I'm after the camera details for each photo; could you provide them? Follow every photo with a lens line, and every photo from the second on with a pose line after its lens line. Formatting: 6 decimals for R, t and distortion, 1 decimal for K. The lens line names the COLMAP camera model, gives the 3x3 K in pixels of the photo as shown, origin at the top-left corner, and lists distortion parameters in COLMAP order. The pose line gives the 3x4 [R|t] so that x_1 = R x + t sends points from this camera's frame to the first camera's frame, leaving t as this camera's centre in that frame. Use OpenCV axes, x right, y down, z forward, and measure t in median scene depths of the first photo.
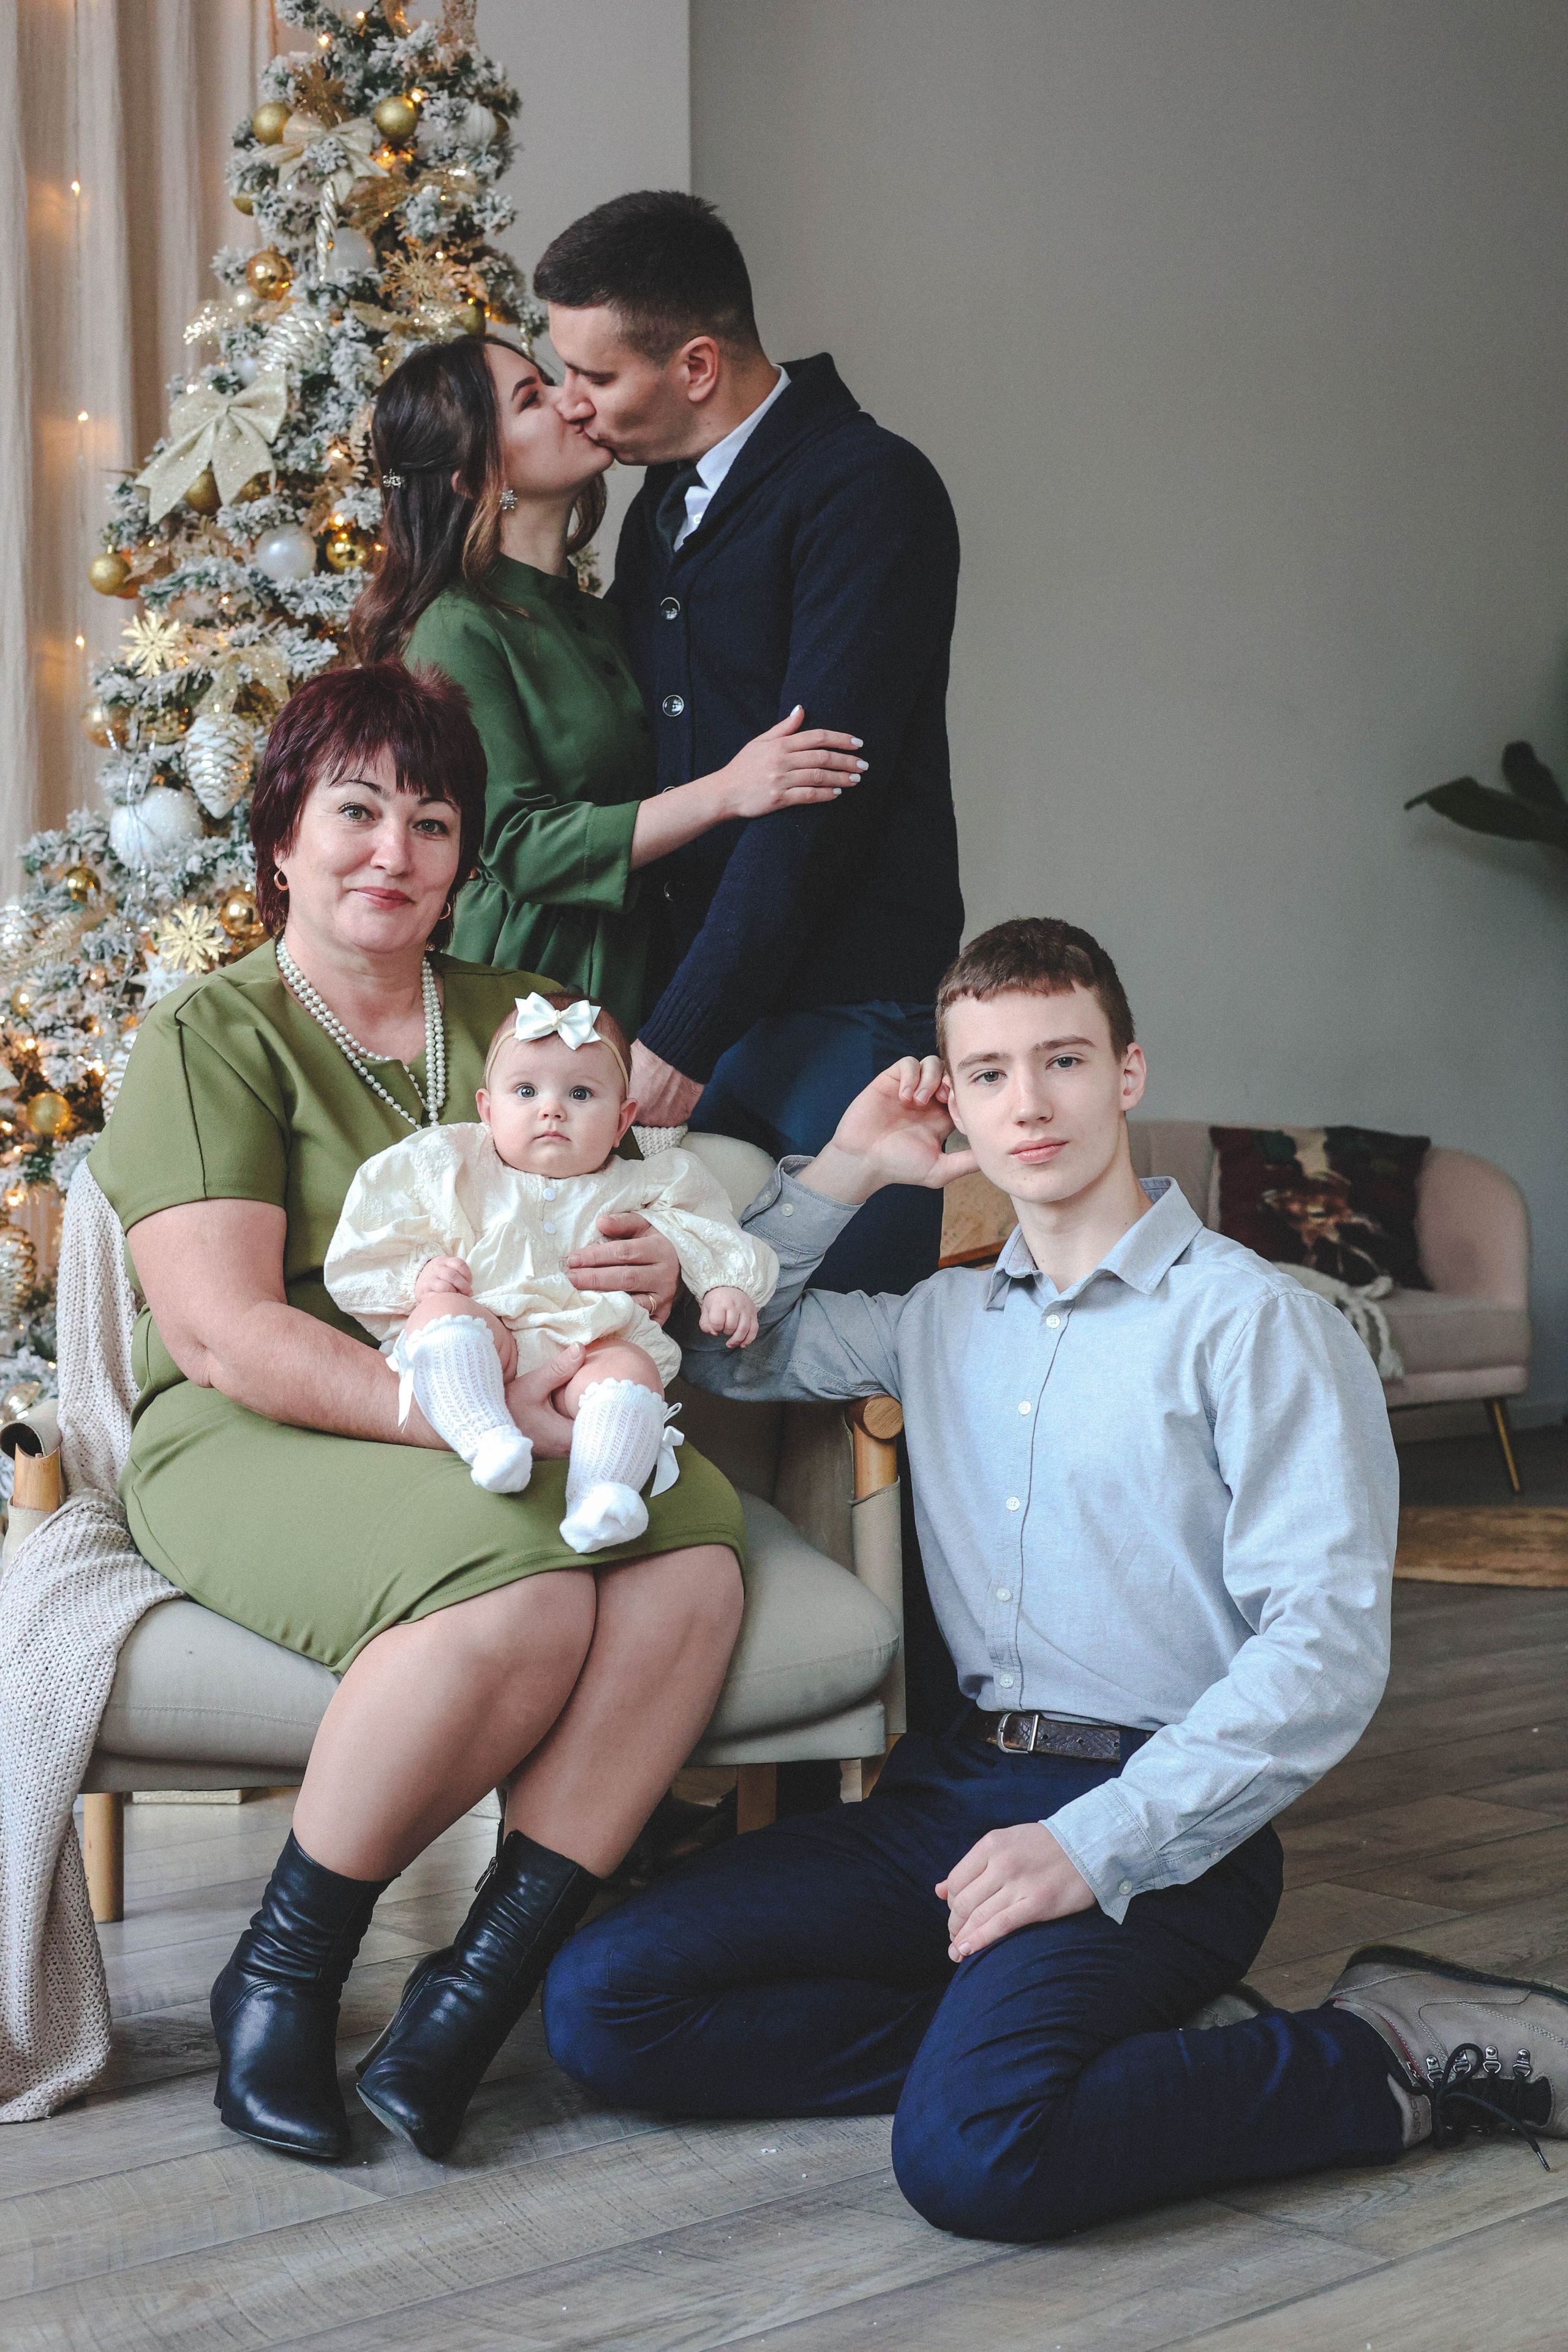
lens RADIAL K [[3233.6, 0, 784.0], [0, 3233.6, 1176.0], [0, 0, 1]] dist [0.028156, -0.193384]
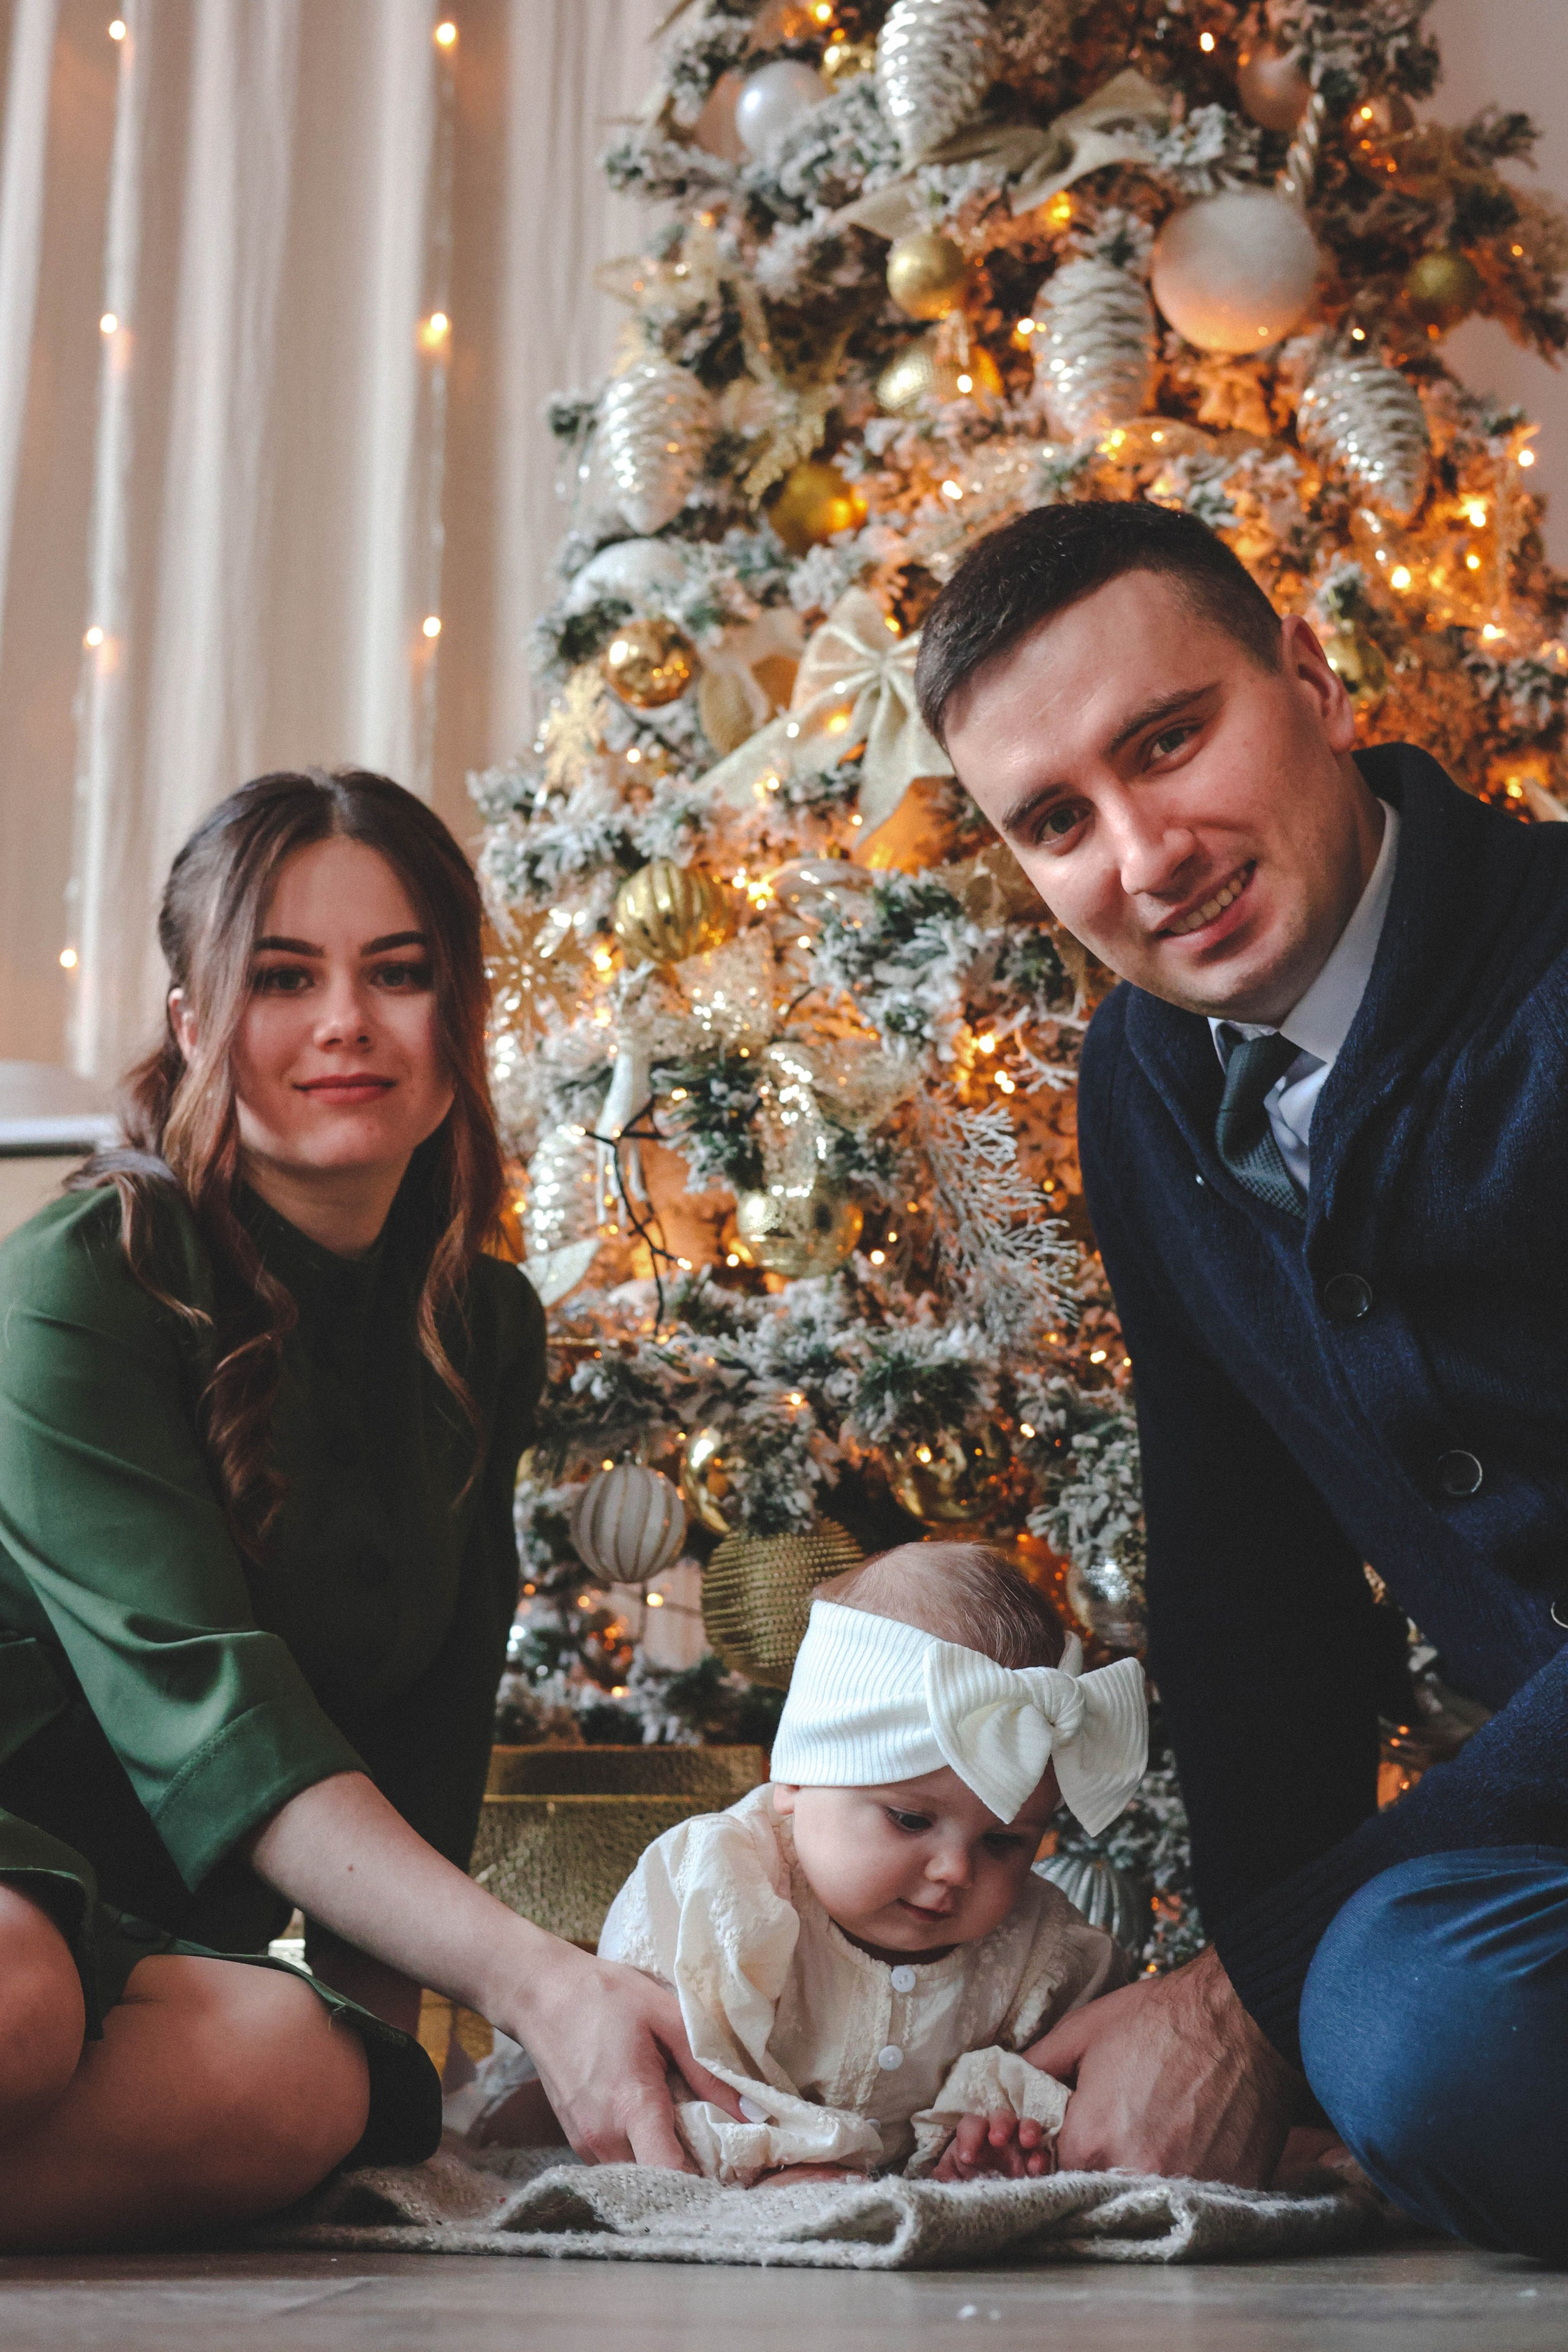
lens RADIAL K [[3341.8, 0, 735.2], [0, 3341.8, 1173.3], [0, 0, 1]] dist [0.023090, -0.141569]
pose [[0.718614, -0.170998, -0.674057, 0.217752], [-0.026907, 0.961733, -0.272663, 0.160255], [0.694888, 0.214077, 0.686514, 0.613422]]
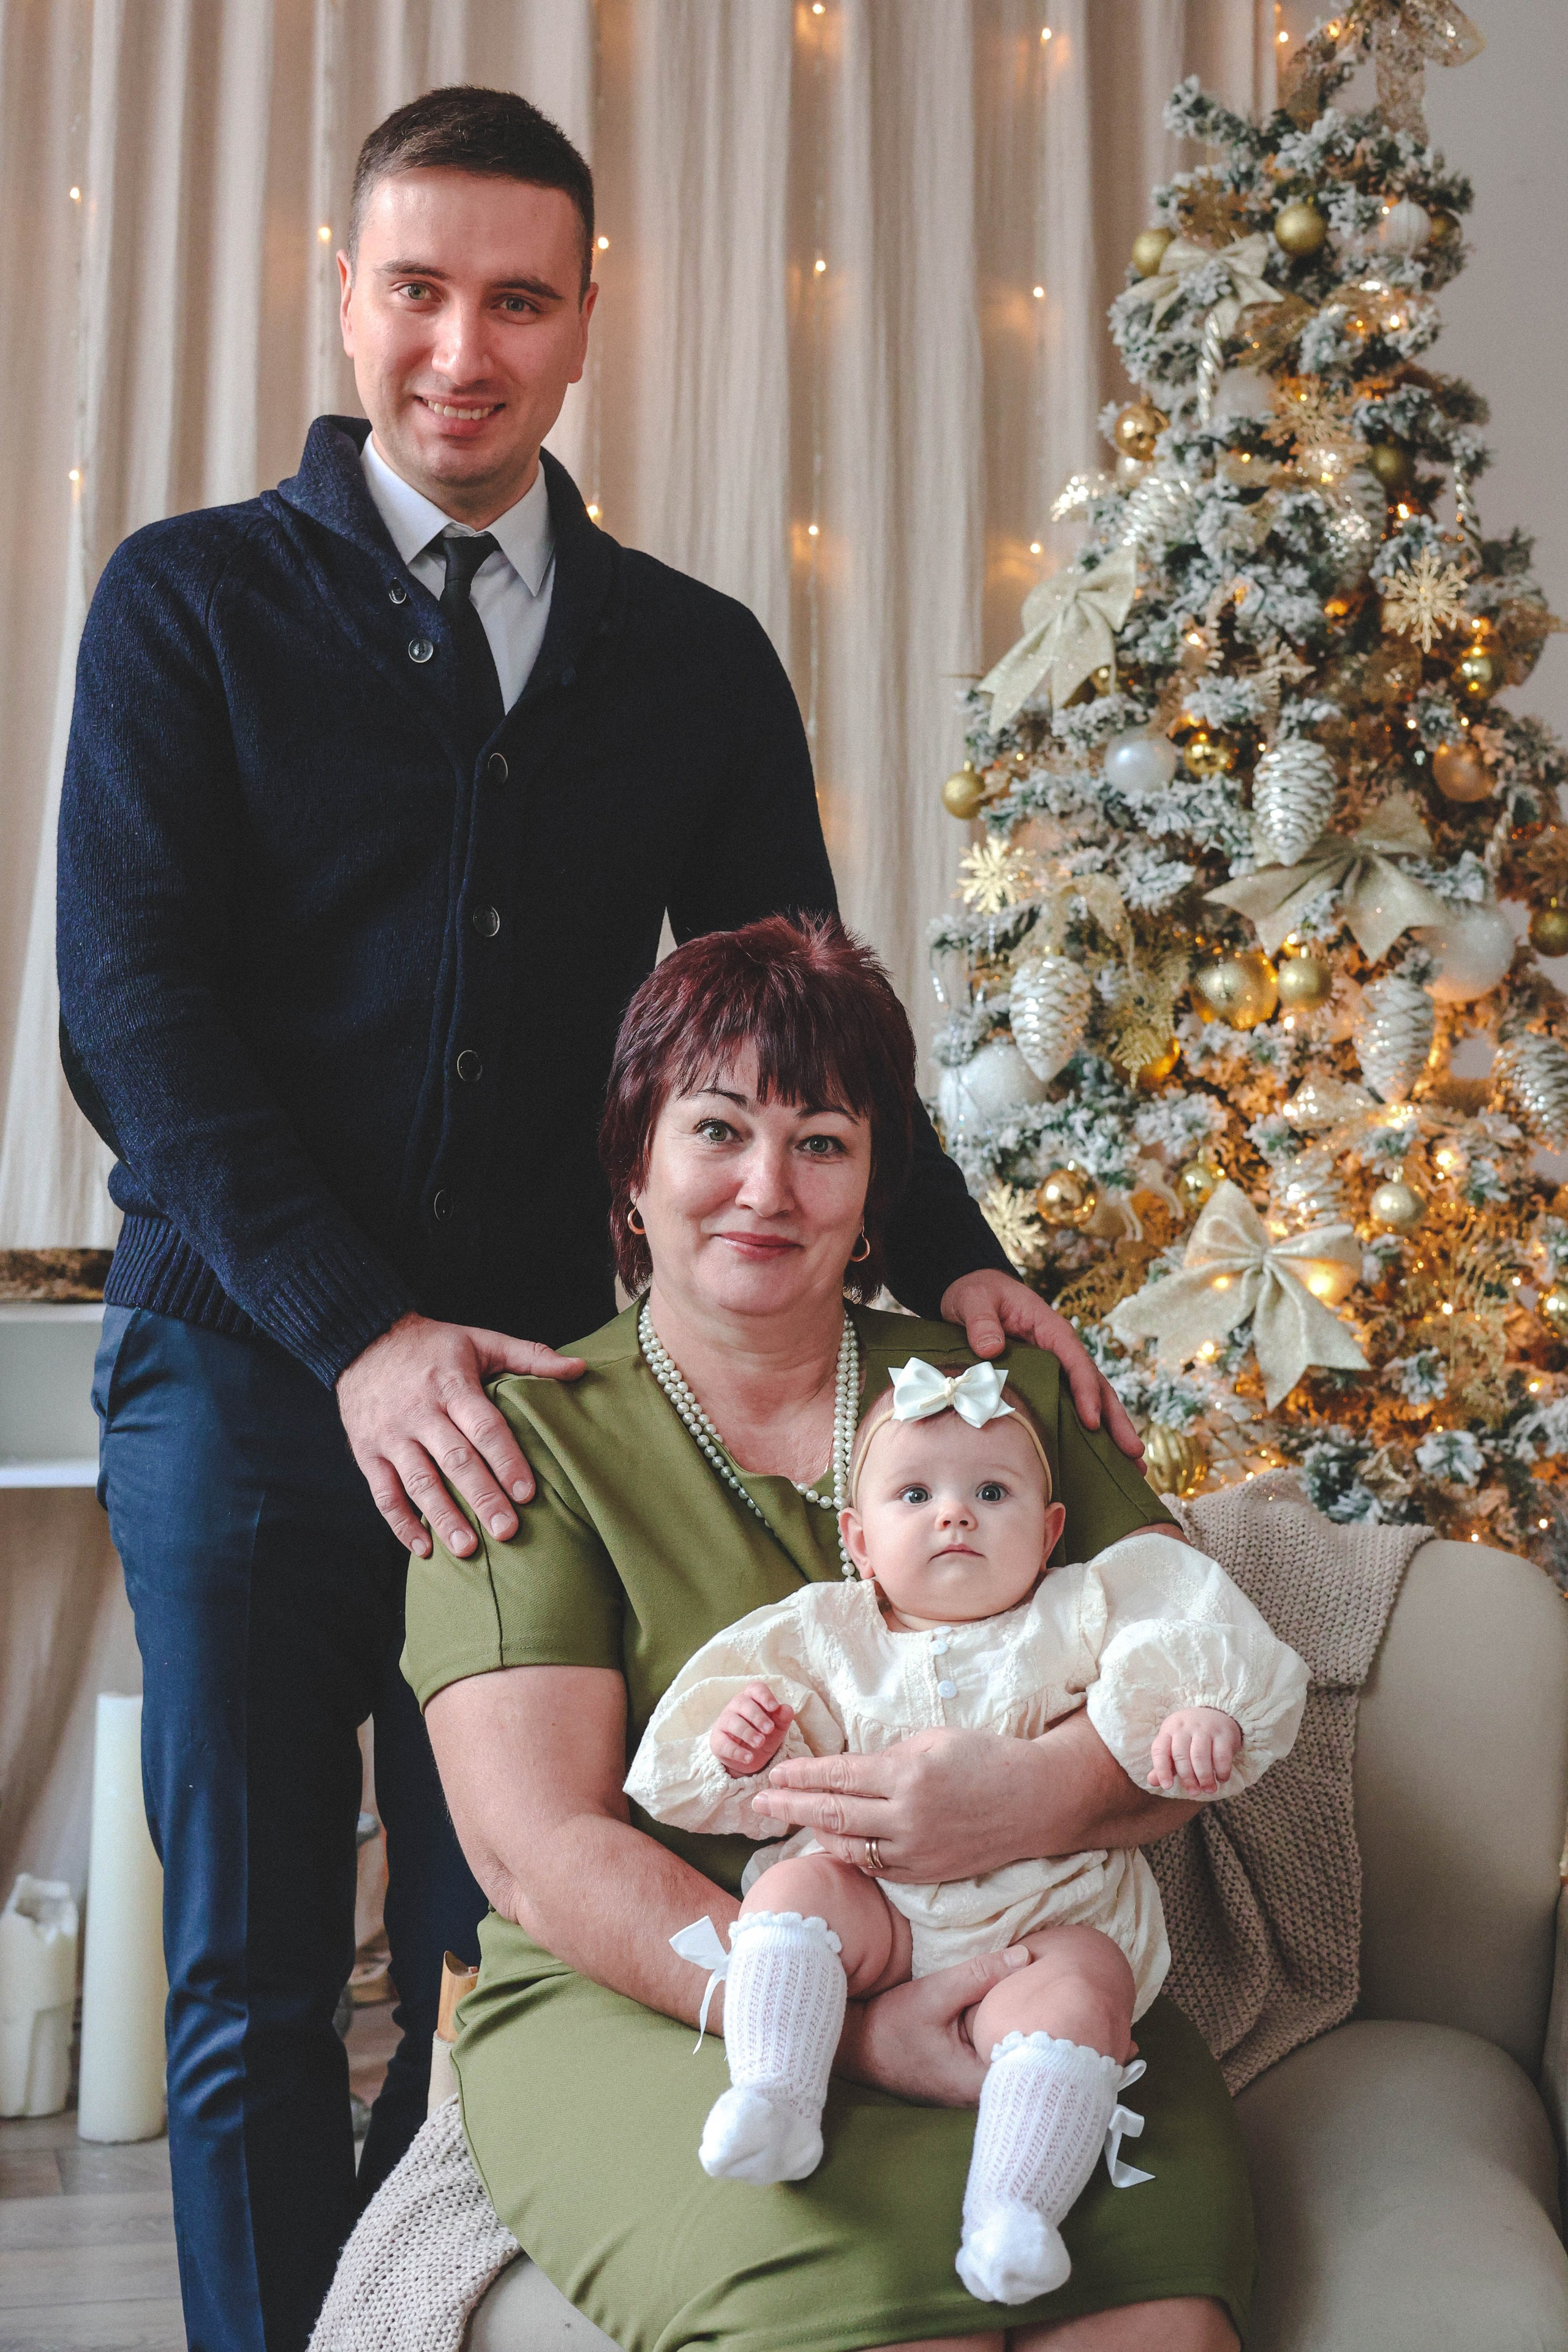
lens RADIAL K [[3294.5, 0, 784.0], [0, 3294.5, 1176.0], [0, 0, 1]] dist [0.053465, -0.293614]
pose [[0.901641, 0.002280, -0.432479, 0.129682], [-0.027299, 0.998292, -0.051650, -0.039793], [0.431622, 0.058376, 0.900163, 0.204155]]
